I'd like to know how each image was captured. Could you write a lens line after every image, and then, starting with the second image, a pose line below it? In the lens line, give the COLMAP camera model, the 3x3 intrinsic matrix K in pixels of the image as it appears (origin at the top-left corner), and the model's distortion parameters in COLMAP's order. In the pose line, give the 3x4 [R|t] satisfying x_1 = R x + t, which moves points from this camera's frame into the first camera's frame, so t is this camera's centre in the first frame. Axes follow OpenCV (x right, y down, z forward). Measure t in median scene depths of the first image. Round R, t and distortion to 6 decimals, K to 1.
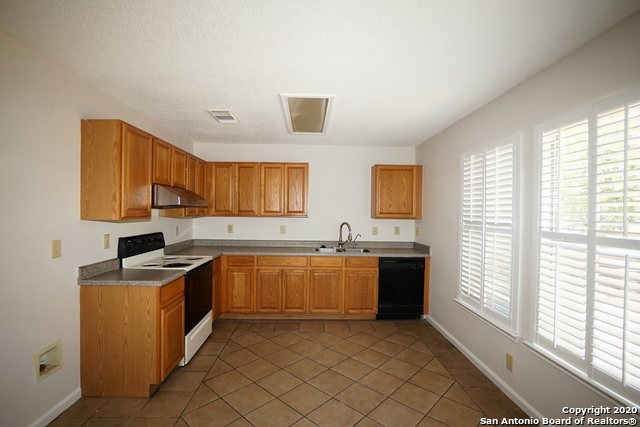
lens RADIAL K [[297.0, 0, 319.2], [0, 297.0, 213.0], [0, 0, 1]] dist [-0.000218, -0.000007]
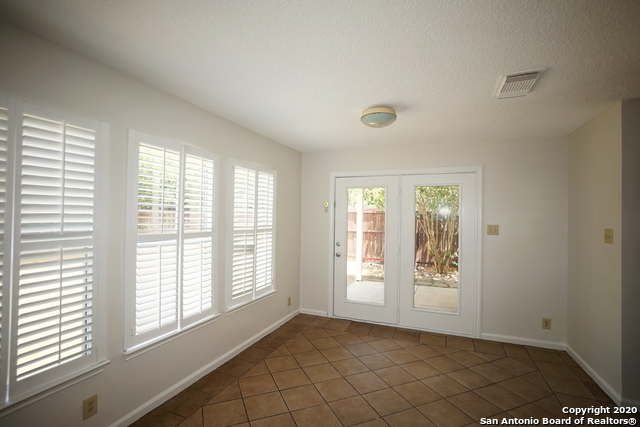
lens RADIAL K [[297.0, 0, 320.1], [0, 297.0, 215.8], [0, 0, 1]] dist [-0.000218, -0.000007]
pose [[-0.909530, -0.015768, 0.415340, -0.322675], [-0.016108, 0.999867, 0.002686, -0.023454], [-0.415327, -0.004247, -0.909662, 2.024473]]
